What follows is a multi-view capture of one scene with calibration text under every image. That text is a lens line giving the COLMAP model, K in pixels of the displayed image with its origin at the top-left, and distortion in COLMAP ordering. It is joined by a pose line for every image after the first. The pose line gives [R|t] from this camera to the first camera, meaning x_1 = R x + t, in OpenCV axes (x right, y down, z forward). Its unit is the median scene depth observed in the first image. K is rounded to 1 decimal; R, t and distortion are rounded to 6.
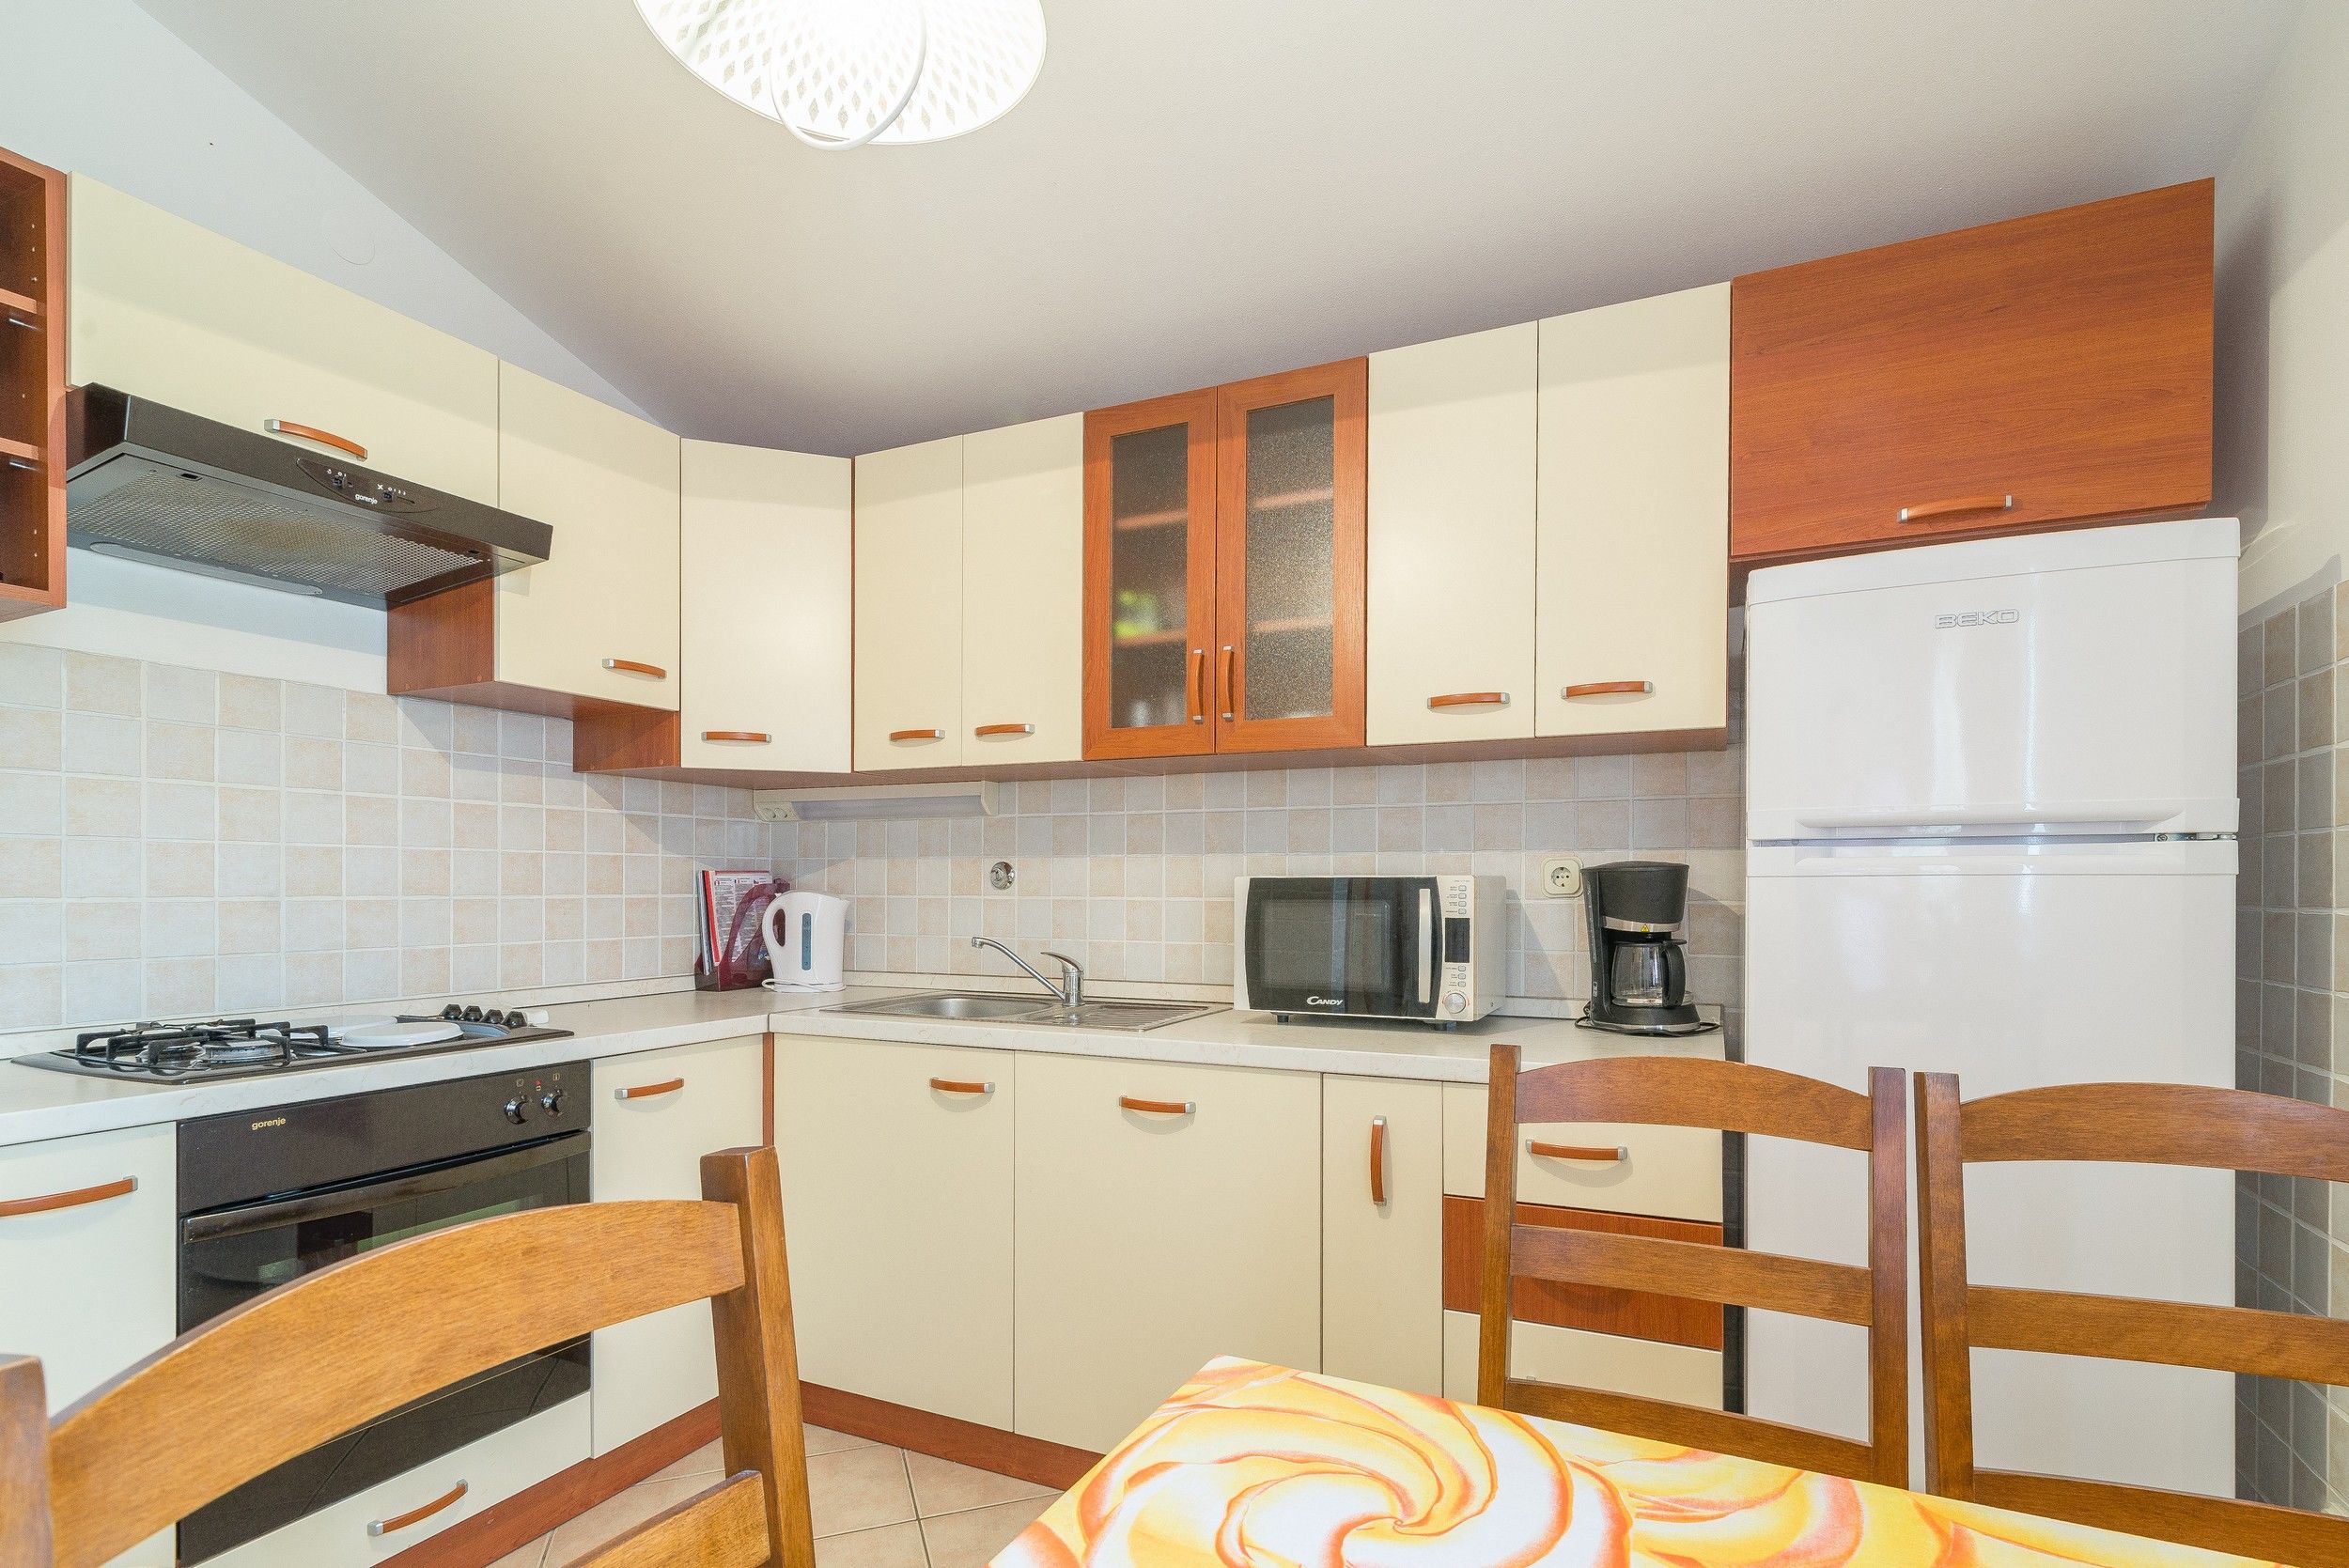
lens RADIAL K [[1184.8, 0, 1192.5], [0, 1184.8, 887.3], [0, 0, 1]] dist [0.004851, -0.000459]
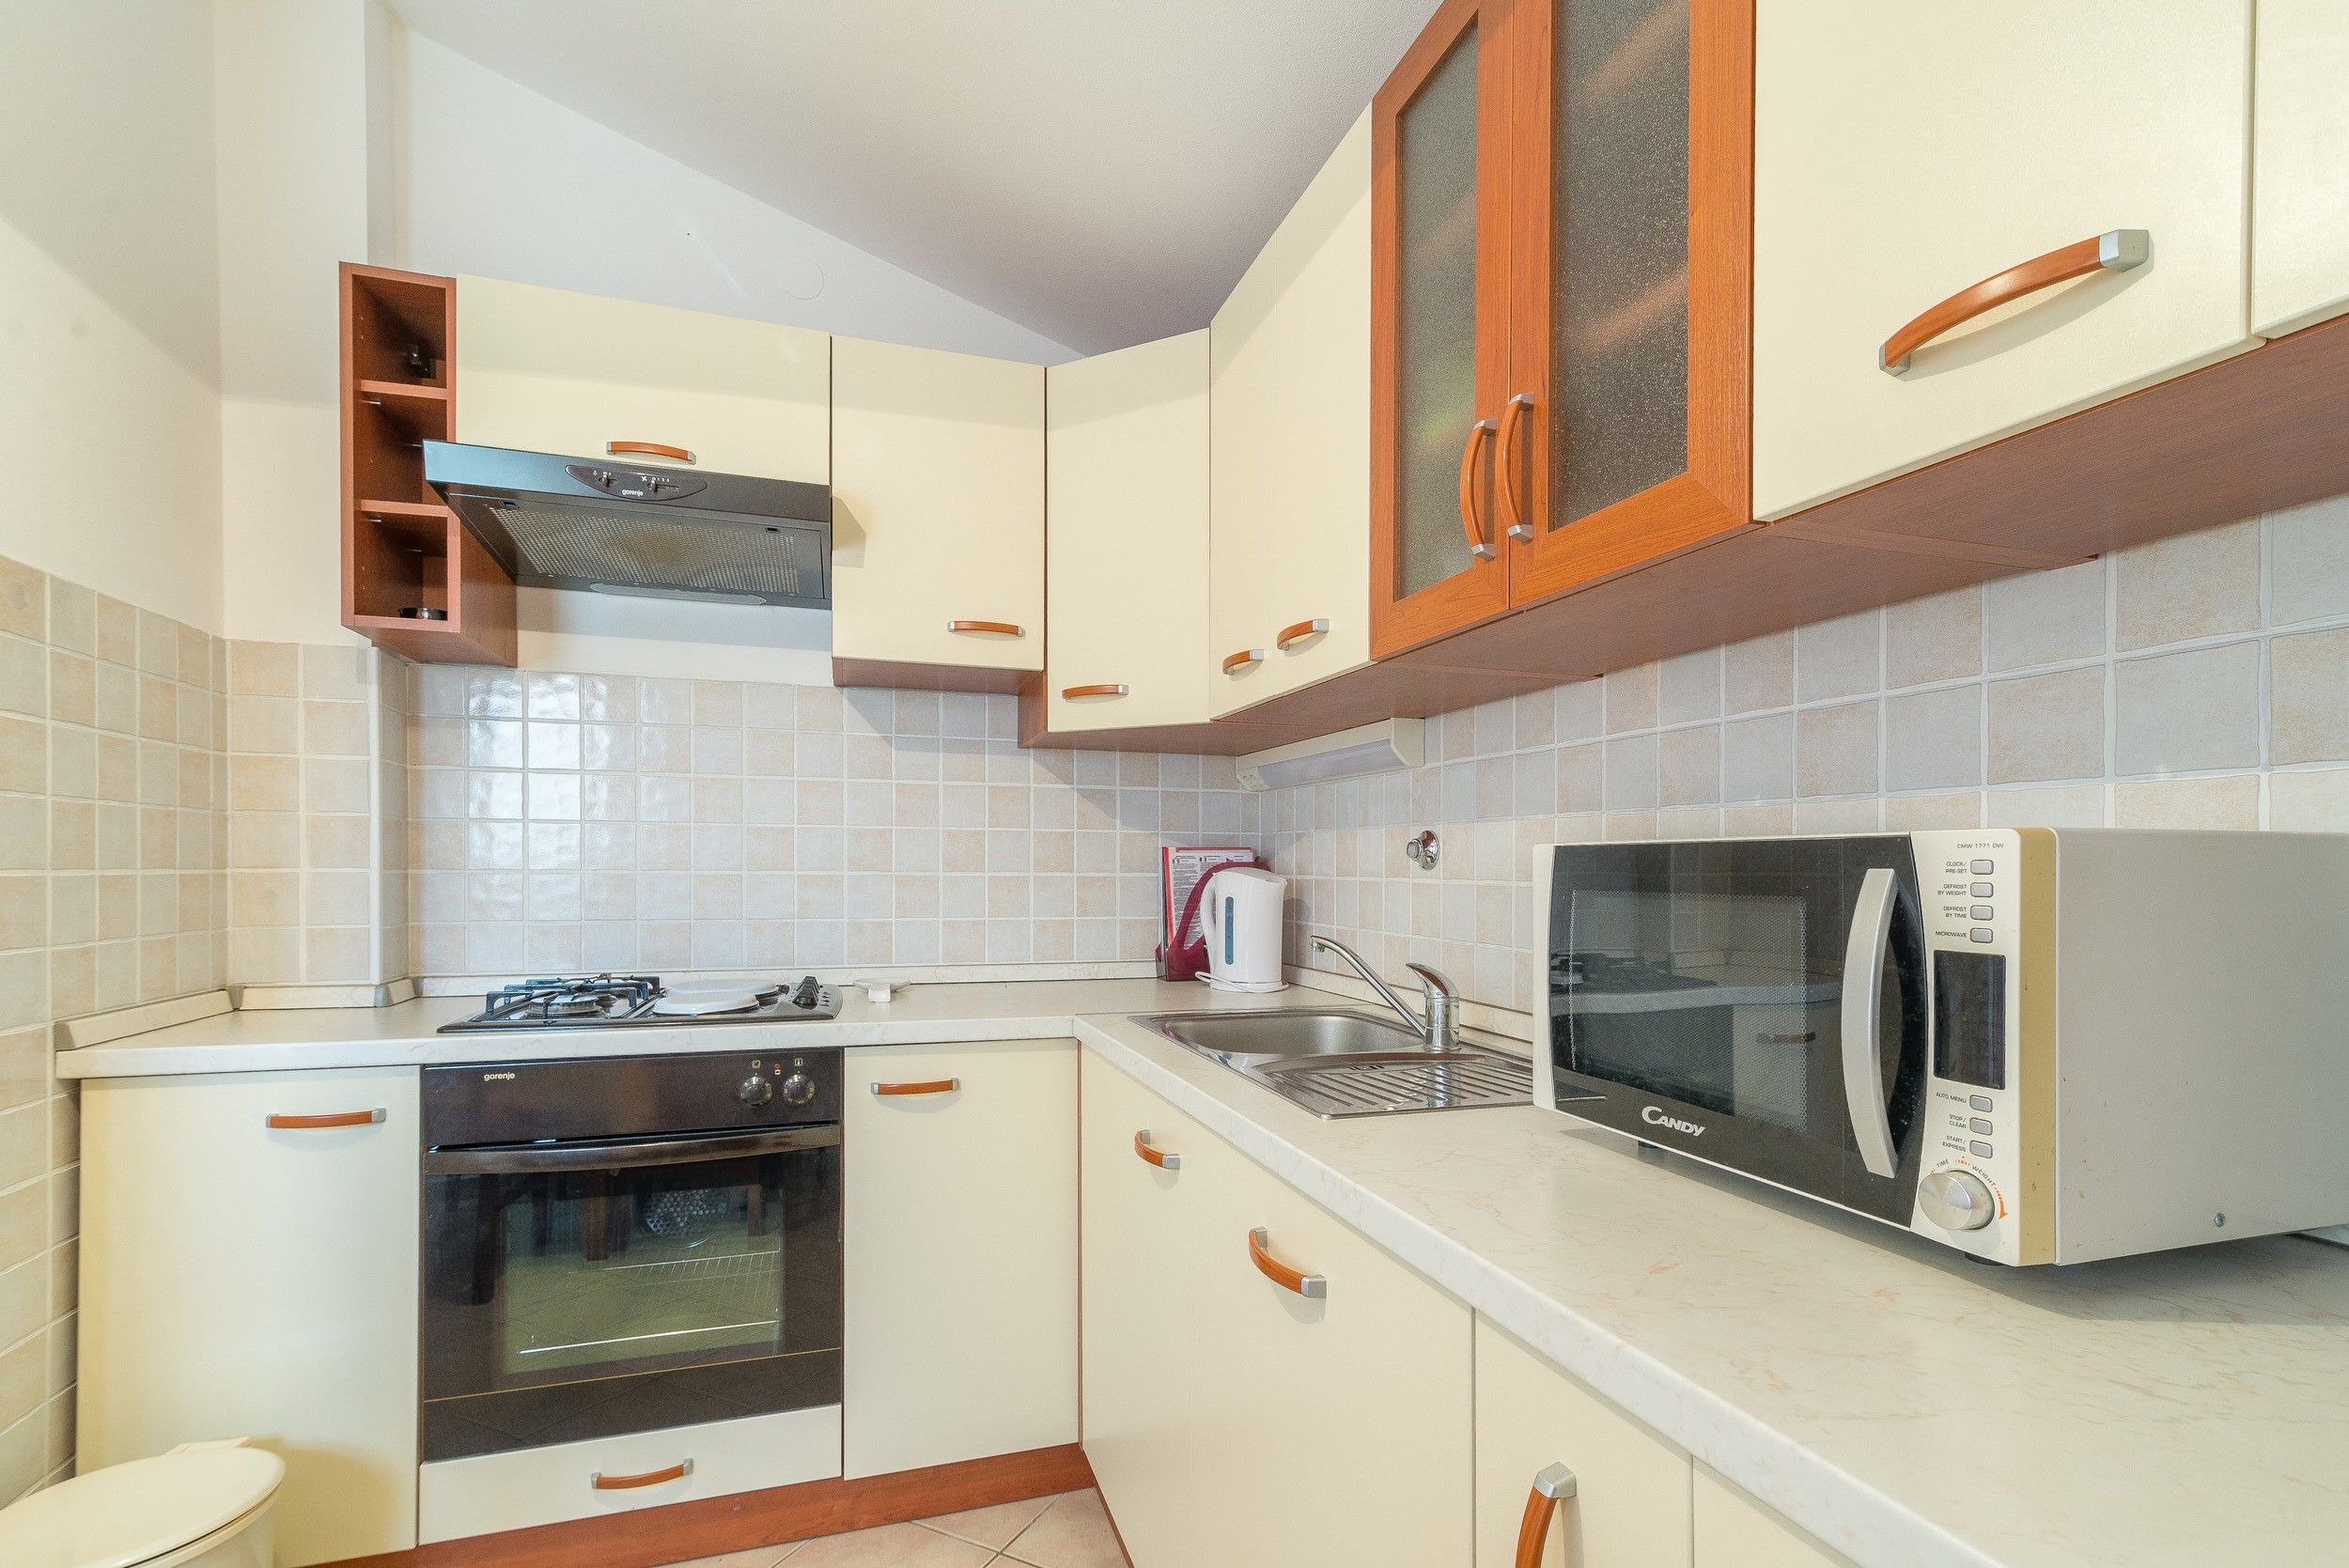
lens RADIAL K [[1072.4, 0, 1240.7], [0, 1072.4, 862.7], [0, 0, 1]] dist [0.011248, 0.000172]
pose [[0.672346, -0.000044, -0.740237, 0.311359], [-0.006527, 0.999961, -0.005989, 0.002990], [0.740208, 0.008858, 0.672320, 0.631388]]
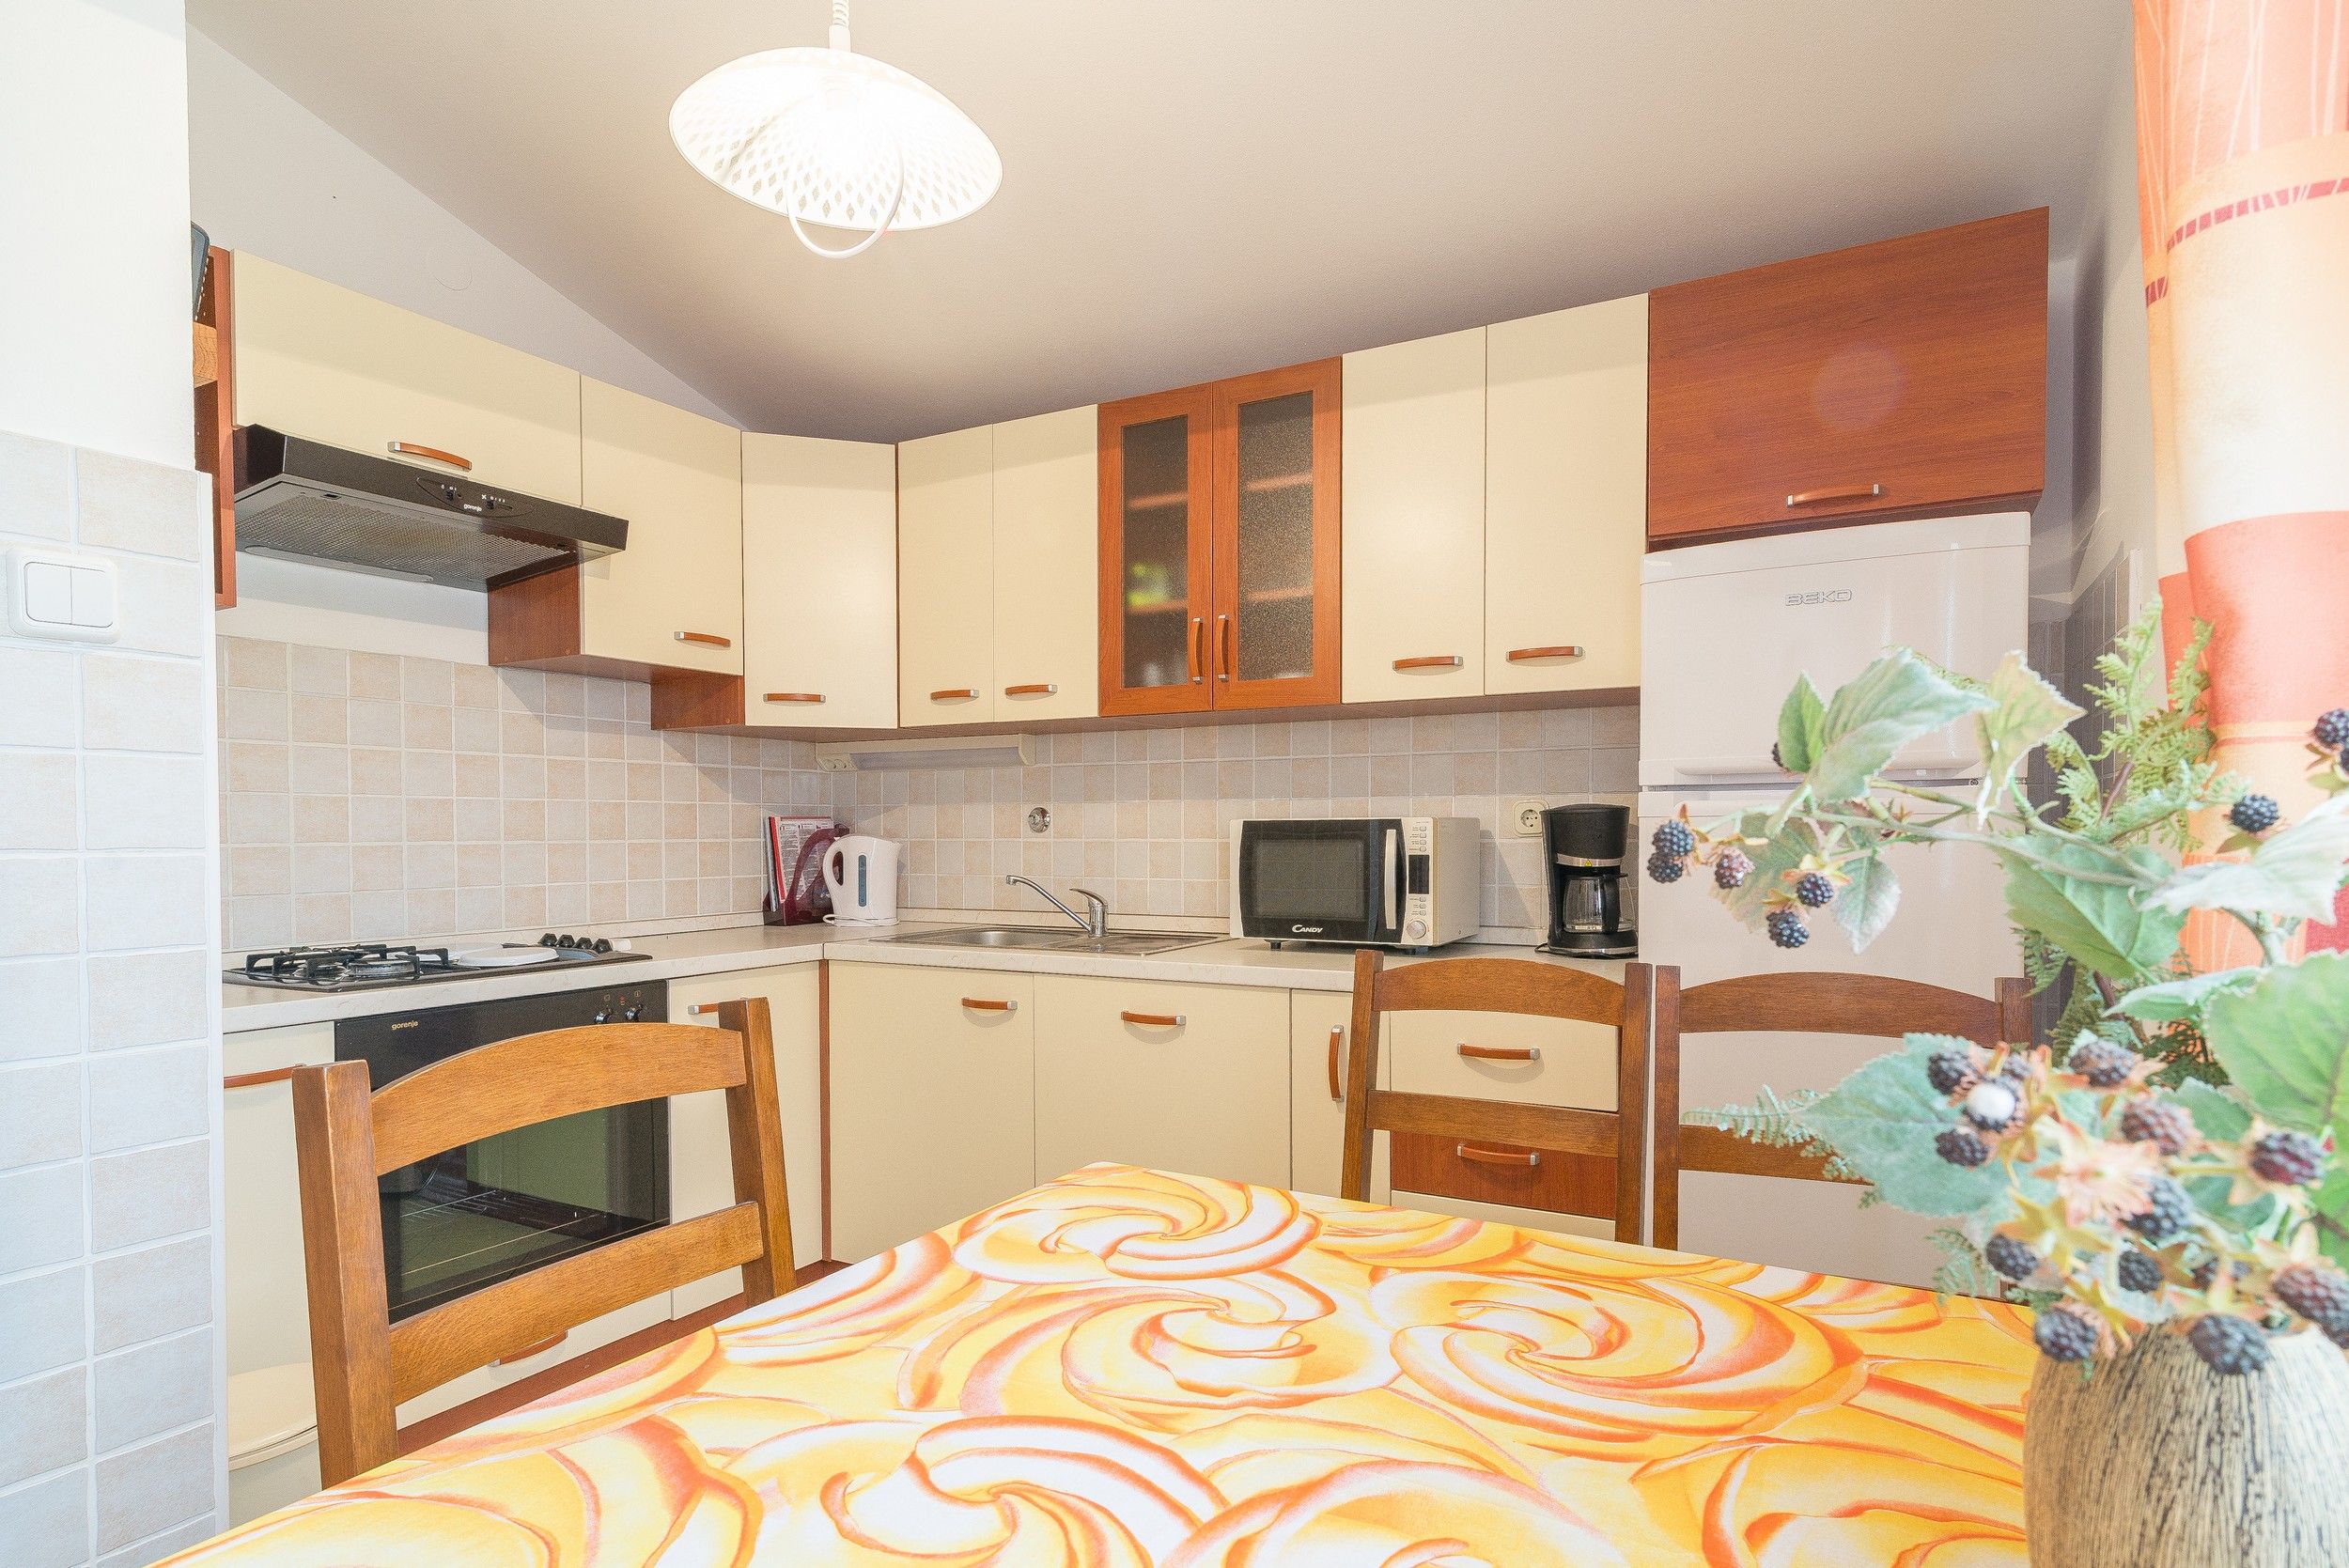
lens RADIAL K [[1255.0, 0, 1278.7], [0, 1255.0, 849.6], [0, 0, 1]] dist [0.011275, -0.001161]
pose [[0.999624, -0.005294, -0.026893, 0.120989], [0.005686, 0.999878, 0.014533, 0.002487], [0.026813, -0.014680, 0.999533, -0.206846]]
